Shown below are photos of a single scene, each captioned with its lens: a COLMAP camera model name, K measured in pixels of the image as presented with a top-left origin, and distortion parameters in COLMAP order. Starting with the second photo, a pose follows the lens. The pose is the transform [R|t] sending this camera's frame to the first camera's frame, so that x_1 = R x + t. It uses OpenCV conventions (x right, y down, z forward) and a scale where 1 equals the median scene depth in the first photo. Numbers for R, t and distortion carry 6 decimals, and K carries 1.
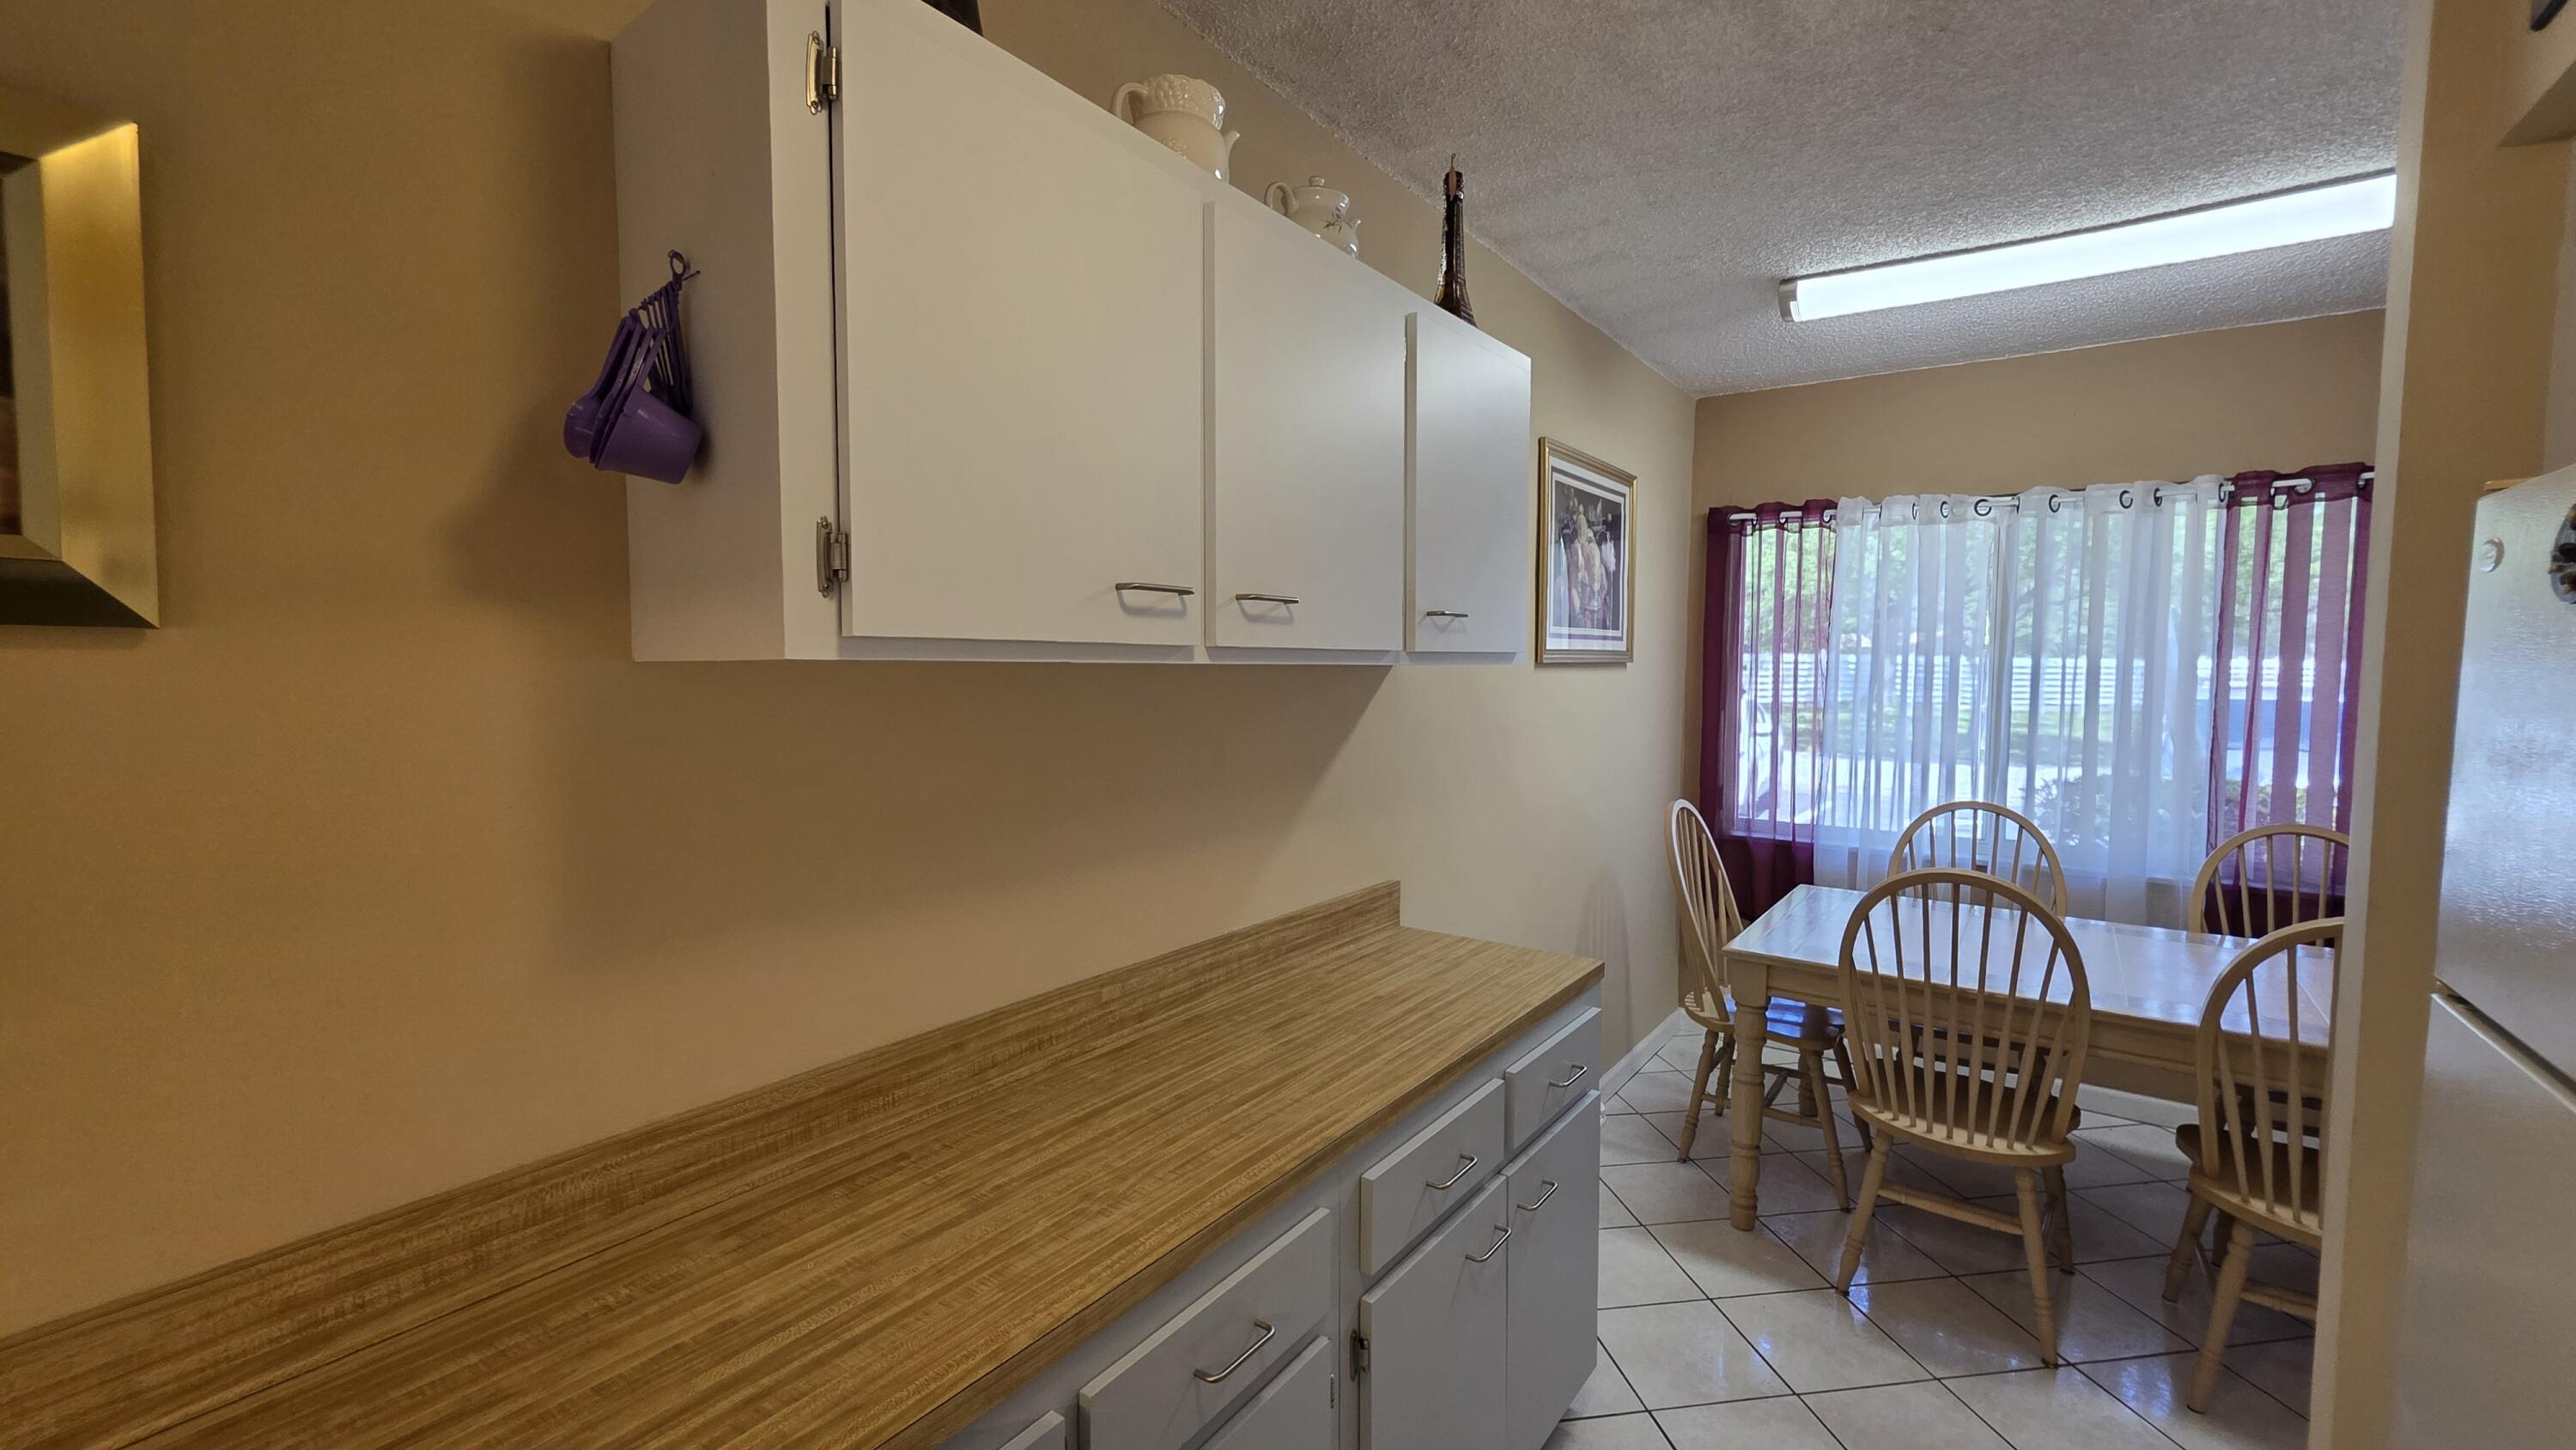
lens RADIAL K [[1034.3, 0, 1289.9], [0, 1034.3, 725.5], [0, 0, 1]] dist [0.000243, -0.000100]
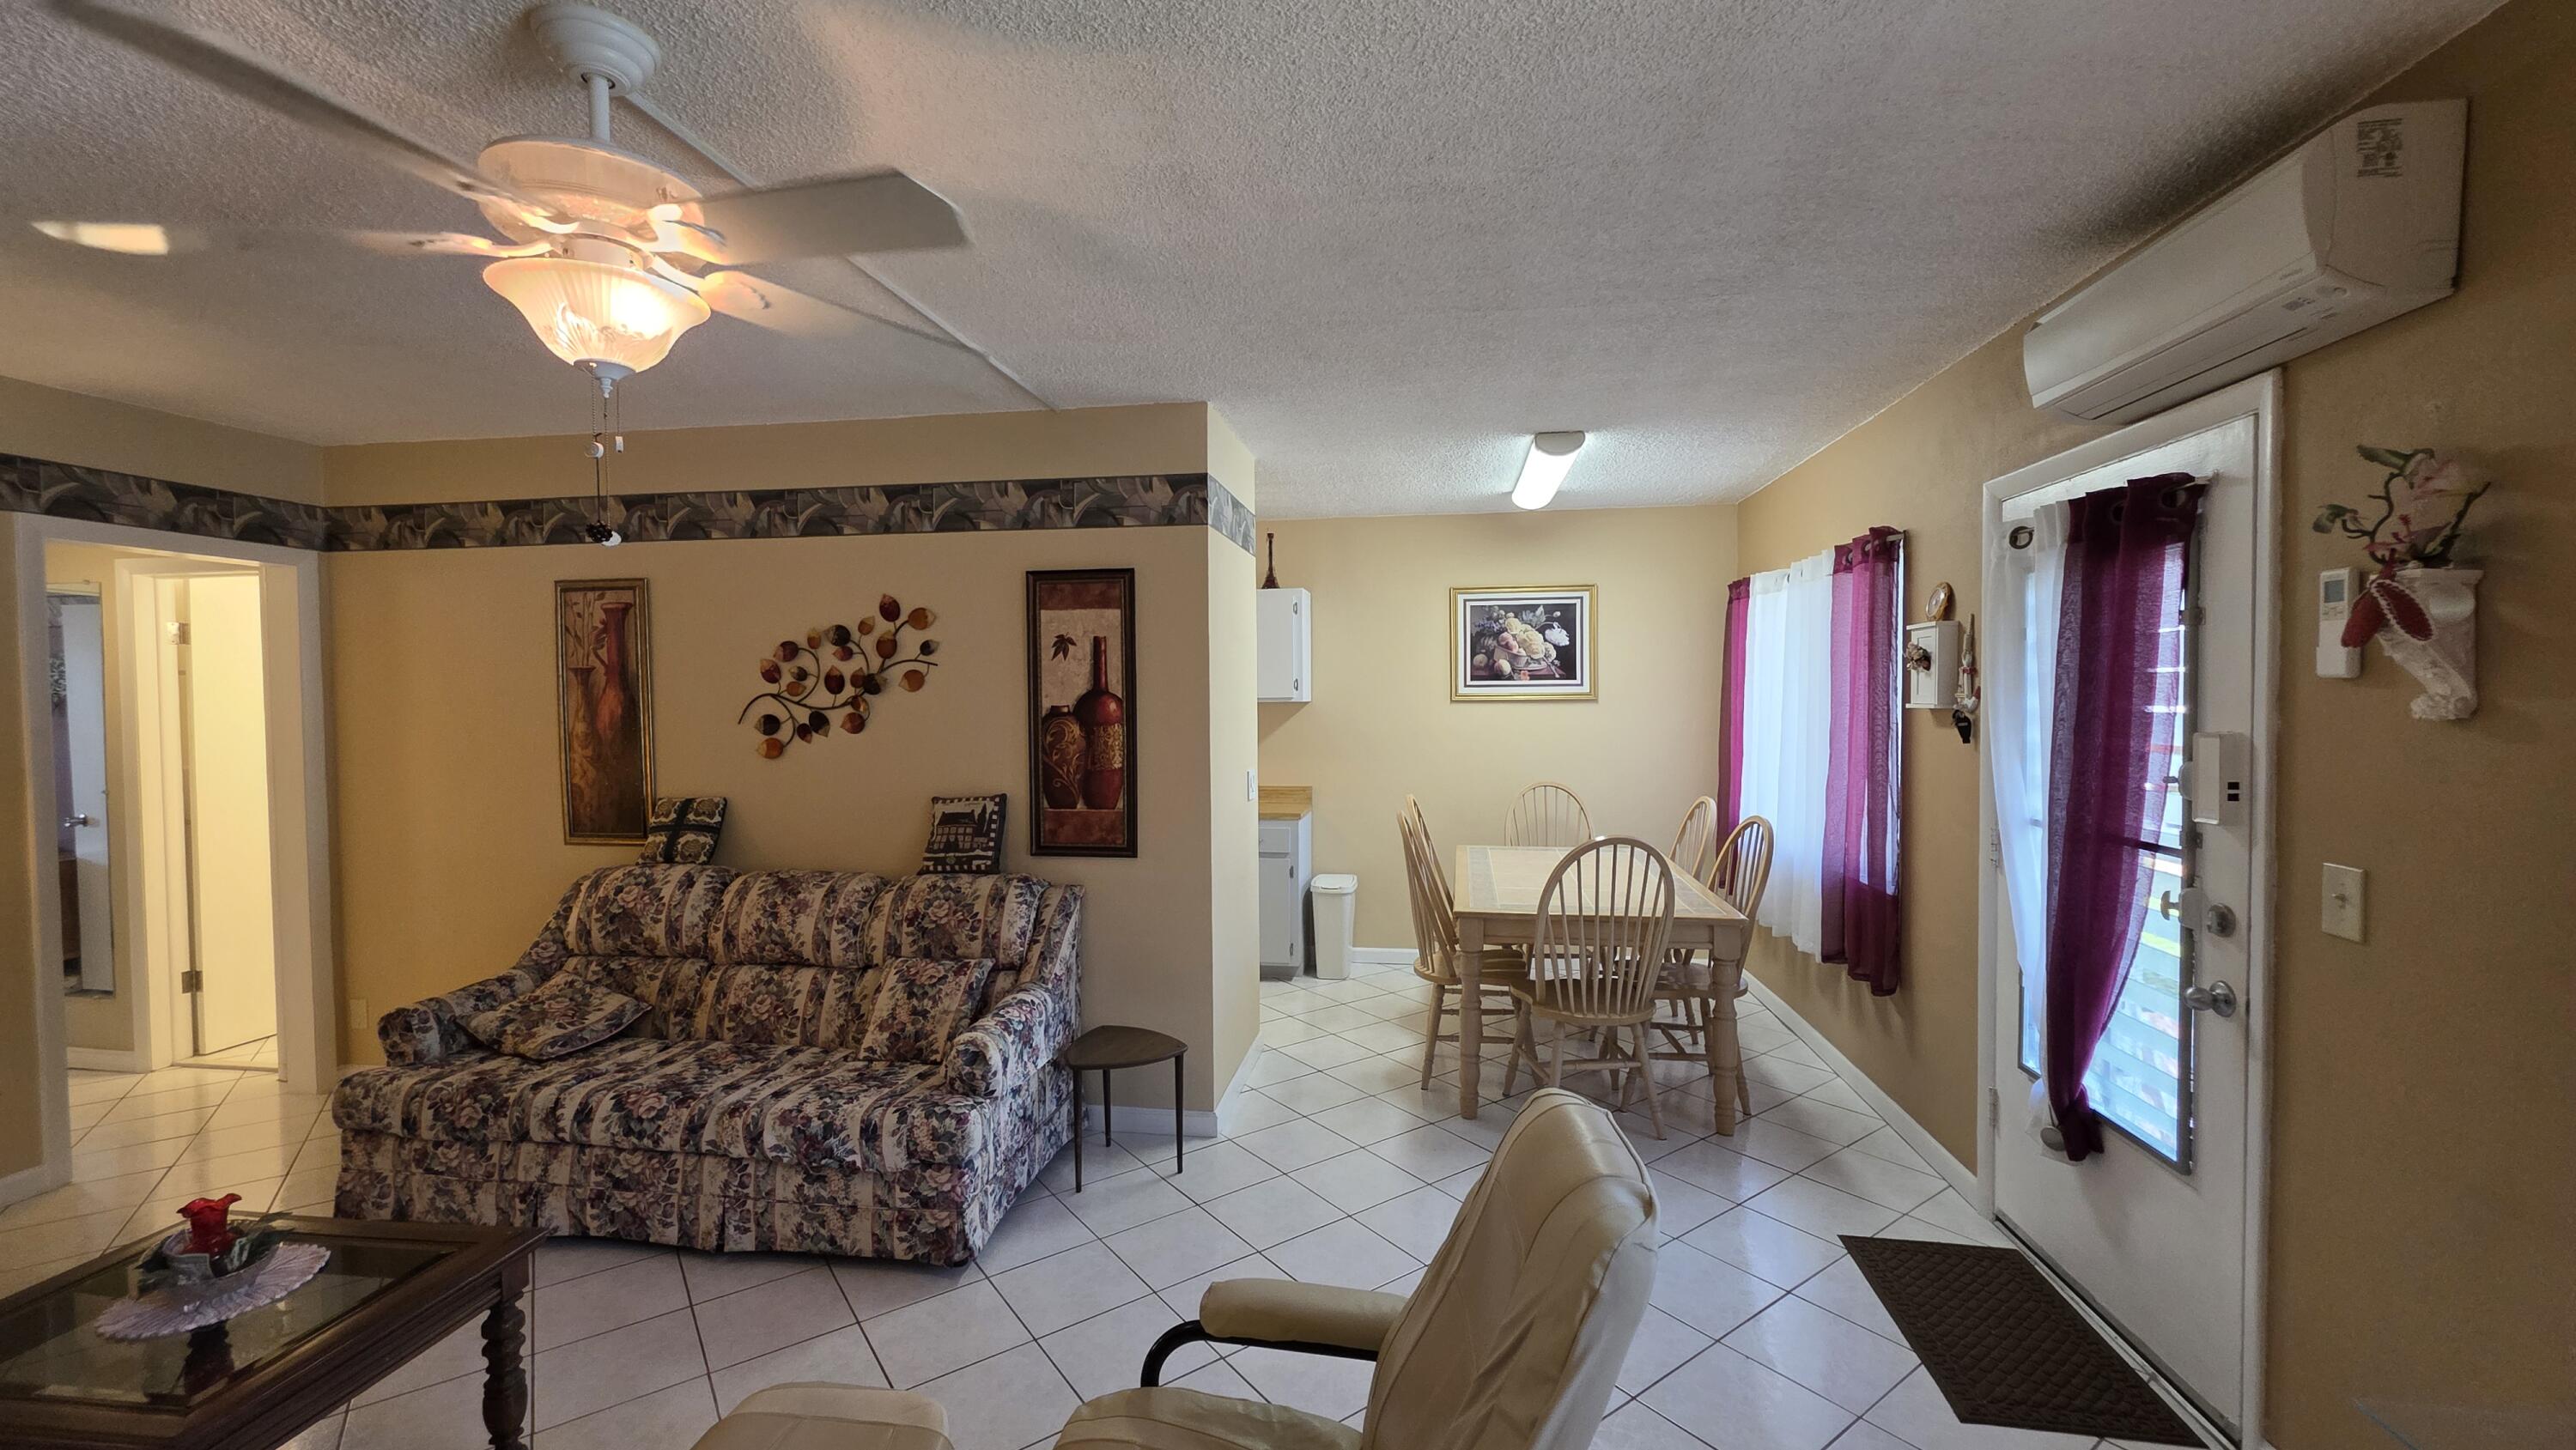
lens RADIAL K [[1030.2, 0, 1286.5], [0, 1030.2, 725.6], [0, 0, 1]] dist [0.001082, -0.000960]
pose [[0.463806, 0.015306, -0.885804, 2.996156], [-0.050354, 0.998690, -0.009109, 0.036807], [0.884504, 0.048828, 0.463970, -0.315399]]
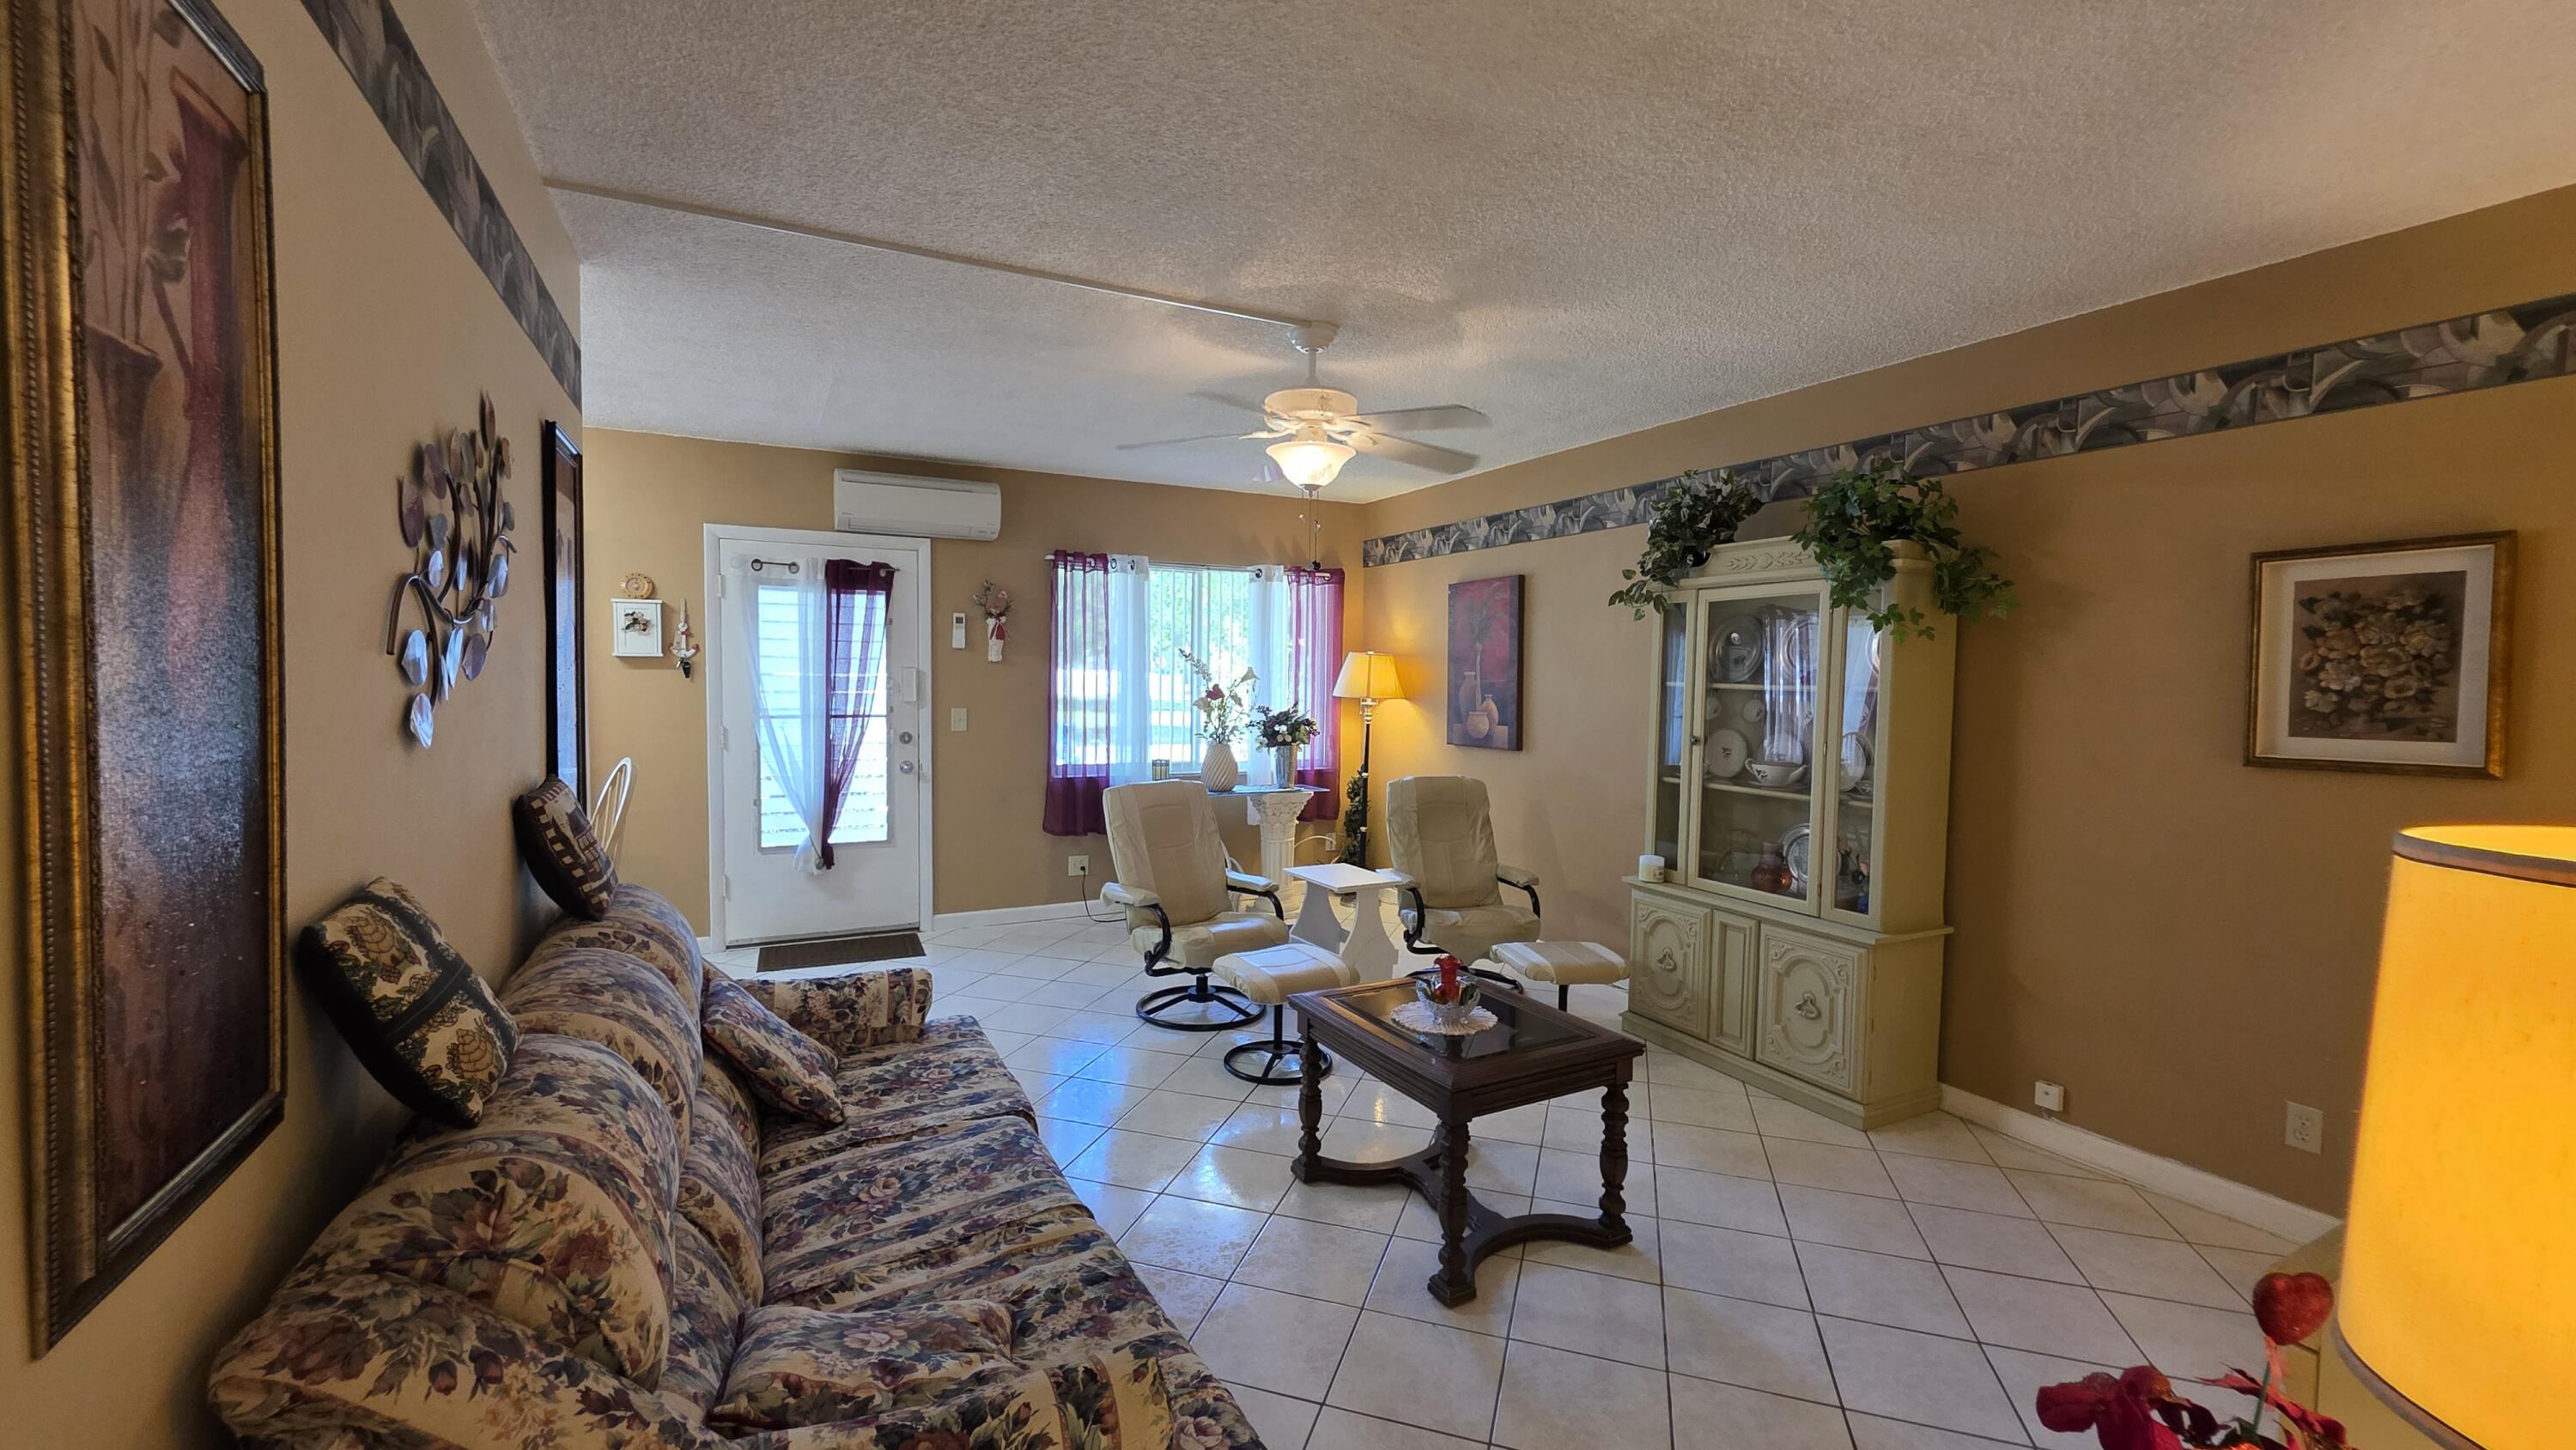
lens RADIAL K [[1029.3, 0, 1286.6], [0, 1029.3, 726.7], [0, 0, 1]] dist [0.000281, -0.000566]
pose [[0.443541, -0.047059, 0.895018, 0.242862], [0.051978, 0.998290, 0.026731, 0.134602], [-0.894746, 0.034665, 0.445228, -1.210634]]
